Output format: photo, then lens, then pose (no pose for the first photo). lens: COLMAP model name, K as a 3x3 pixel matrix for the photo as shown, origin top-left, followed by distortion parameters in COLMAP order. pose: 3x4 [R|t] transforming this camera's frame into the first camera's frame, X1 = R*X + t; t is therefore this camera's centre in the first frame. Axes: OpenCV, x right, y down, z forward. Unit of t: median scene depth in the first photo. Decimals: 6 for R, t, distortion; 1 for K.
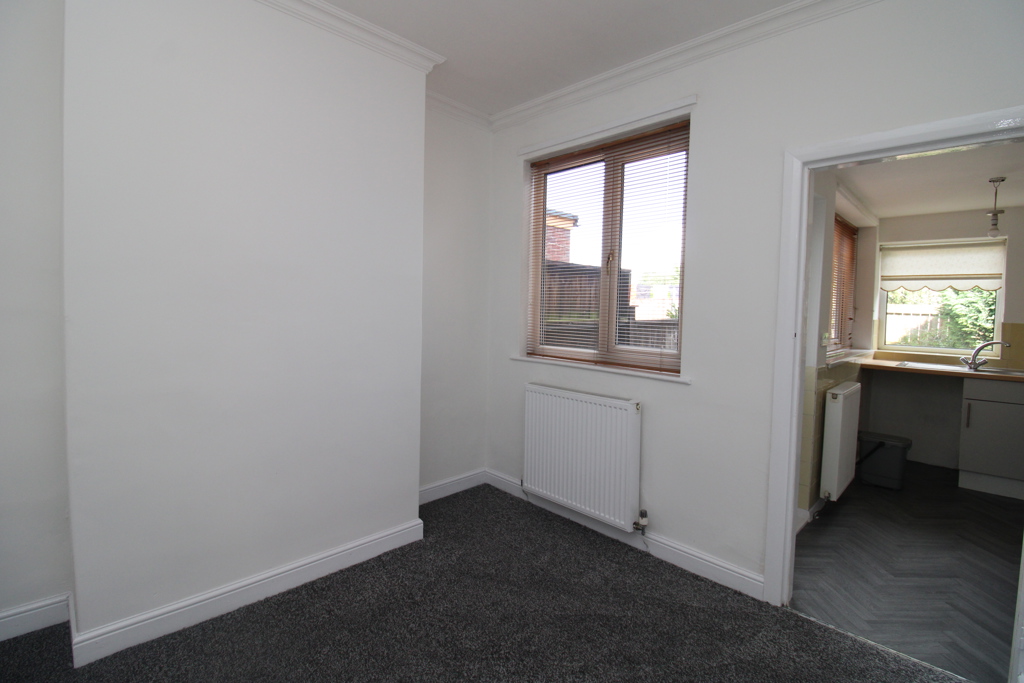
lens RADIAL K [[469.0, 0, 514.8], [0, 469.0, 326.8], [0, 0, 1]] dist [-0.019241, -0.000740]
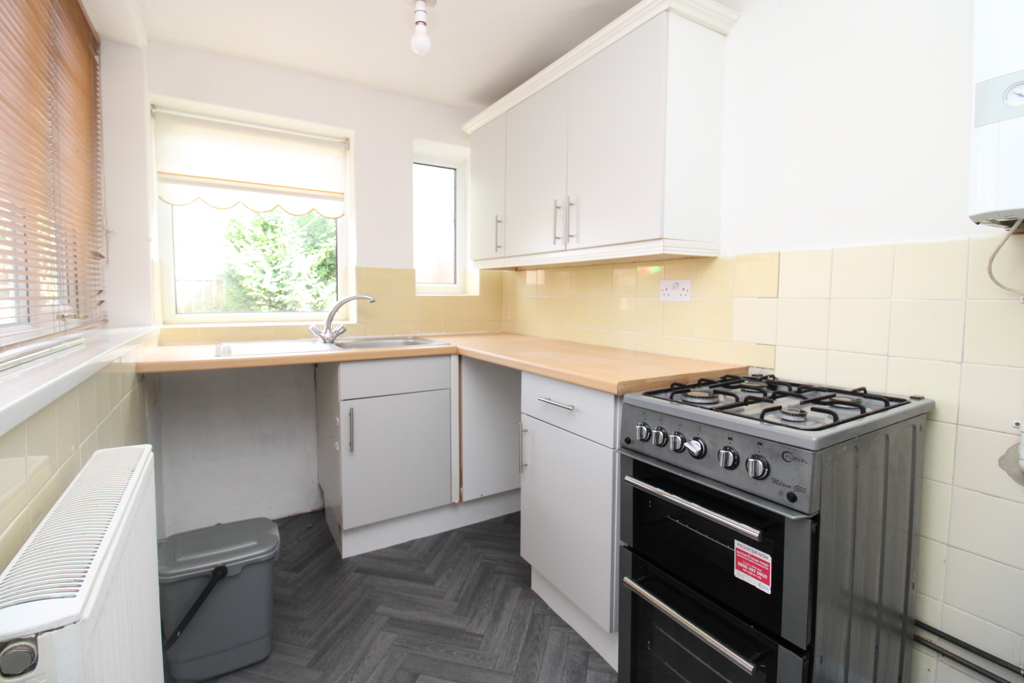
lens RADIAL K [[469.0, 0, 514.8], [0, 469.0, 326.8], [0, 0, 1]] dist [-0.019241, -0.000740]
pose [[0.216055, -0.084348, 0.972731, 0.386454], [0.038080, 0.996231, 0.077928, 0.027069], [-0.975638, 0.020204, 0.218453, 0.530592]]
